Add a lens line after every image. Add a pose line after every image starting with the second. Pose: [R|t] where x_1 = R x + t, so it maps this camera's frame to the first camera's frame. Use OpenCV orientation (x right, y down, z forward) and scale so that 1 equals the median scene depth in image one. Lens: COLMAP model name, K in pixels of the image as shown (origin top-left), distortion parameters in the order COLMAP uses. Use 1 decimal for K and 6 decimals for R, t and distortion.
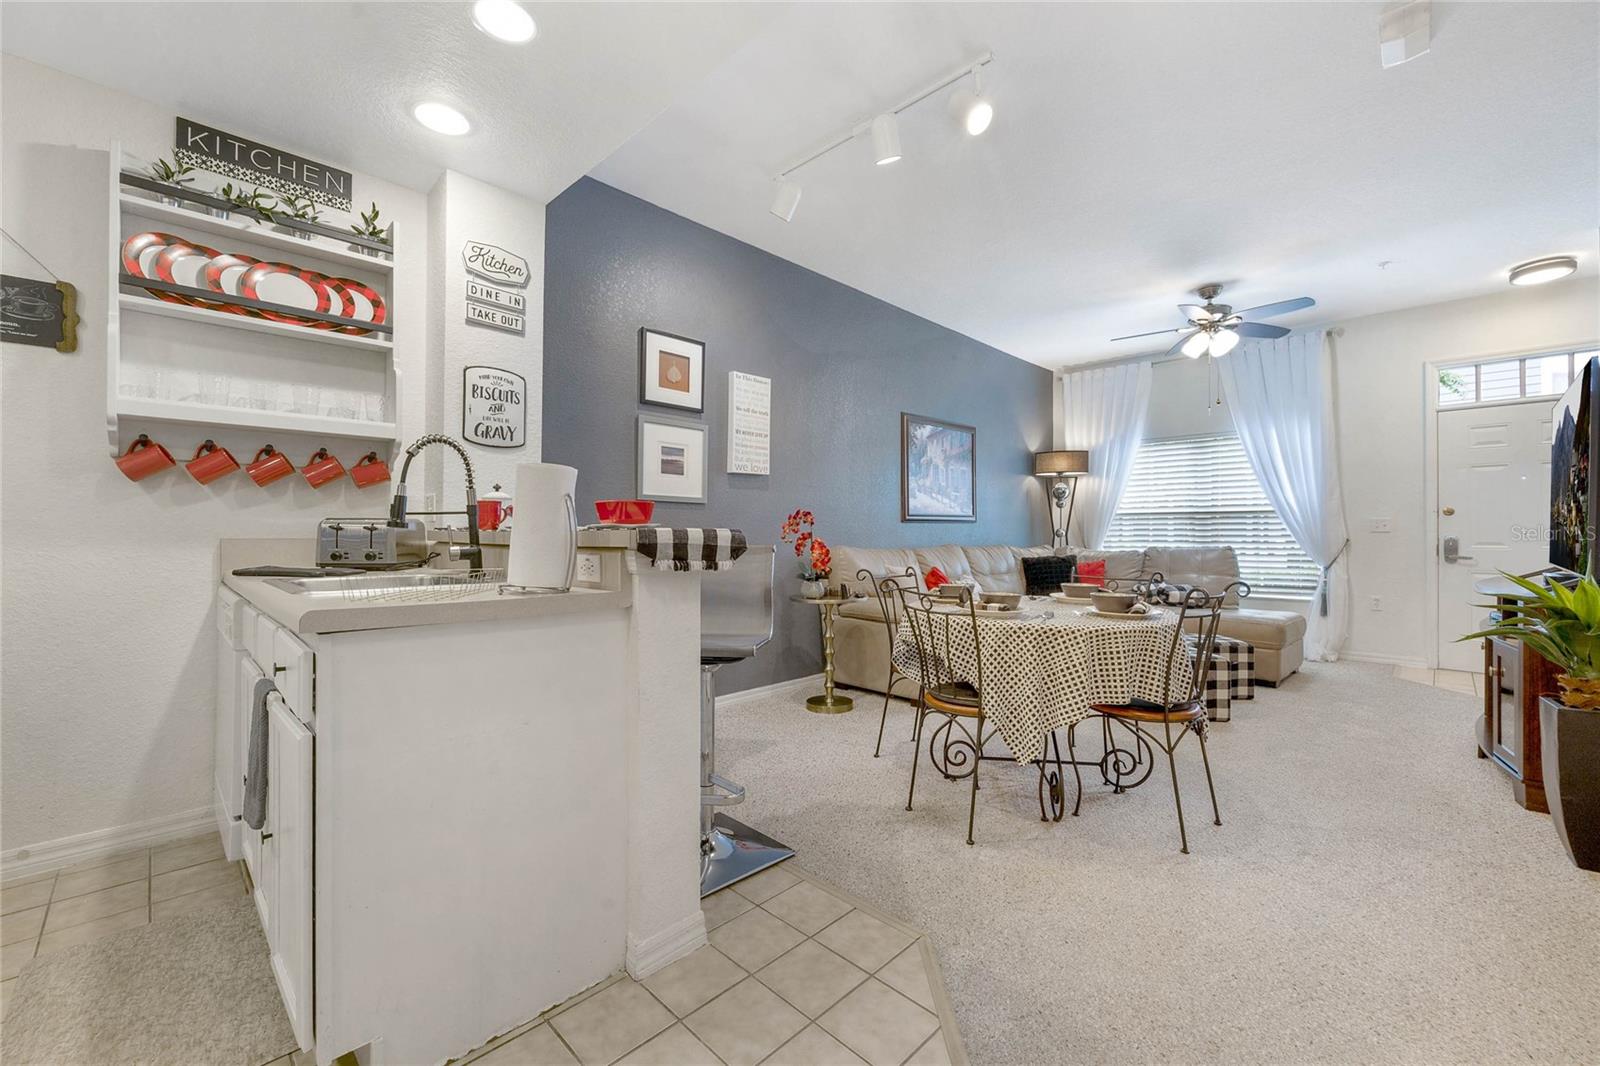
lens RADIAL K [[639.3, 0, 803.4], [0, 639.3, 534.9], [0, 0, 1]] dist [-0.007825, 0.001057]
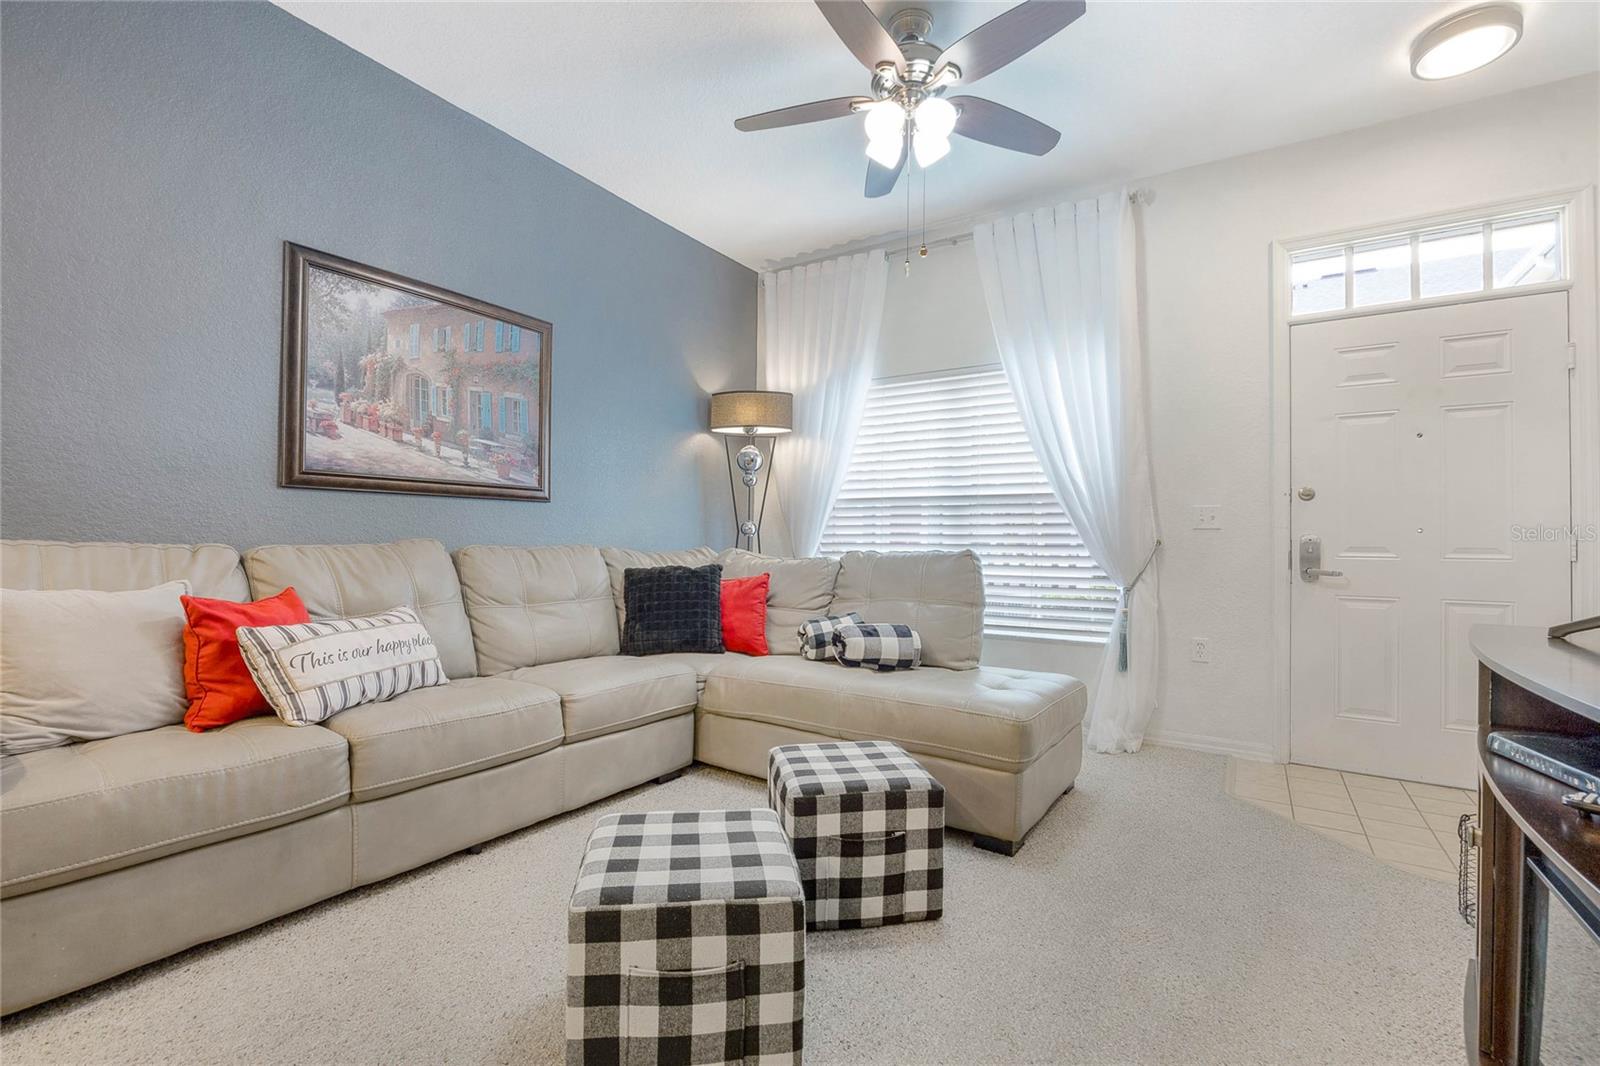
lens RADIAL K [[693.3, 0, 800.7], [0, 693.3, 533.0], [0, 0, 1]] dist [-0.016610, 0.001435]
pose [[0.977549, 0.017304, 0.209995, 0.821046], [-0.013892, 0.999747, -0.017710, 0.031735], [-0.210248, 0.014395, 0.977542, 0.919006]]
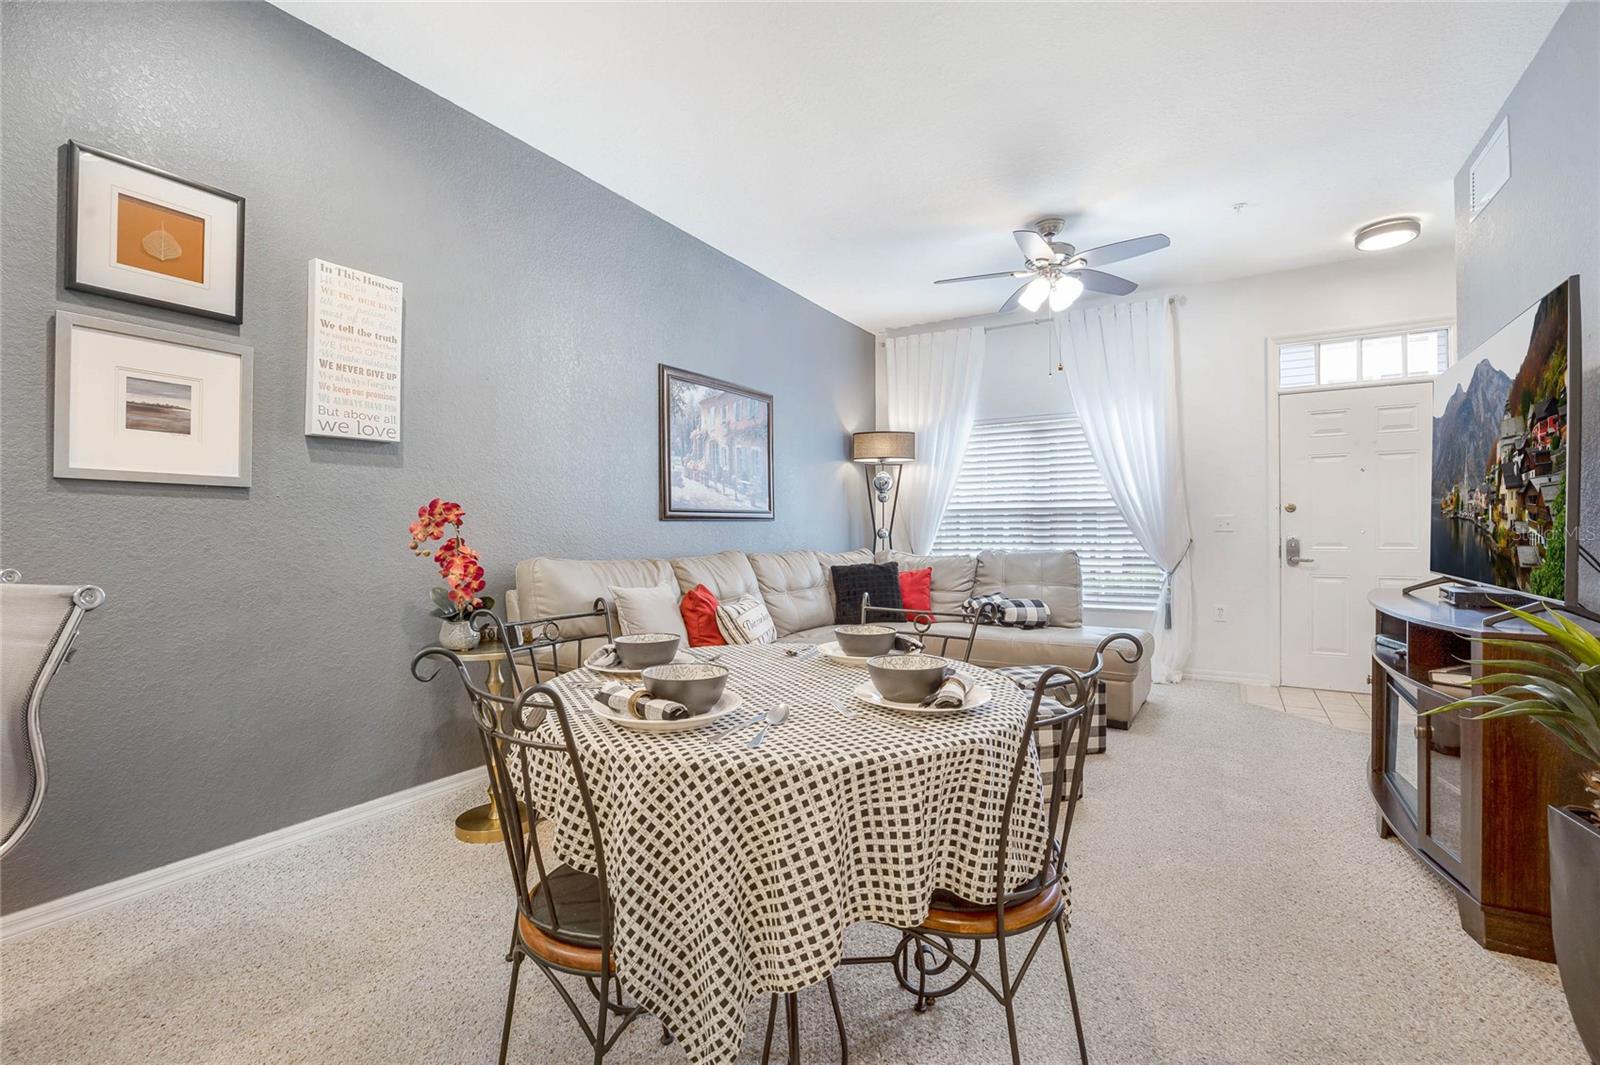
lens RADIAL K [[693.3, 0, 807.6], [0, 693.3, 533.0], [0, 0, 1]] dist [-0.016610, 0.001435]
pose [[0.970578, -0.005015, 0.240736, 0.256723], [0.005140, 0.999987, 0.000106, -0.010875], [-0.240733, 0.001134, 0.970591, 0.446774]]
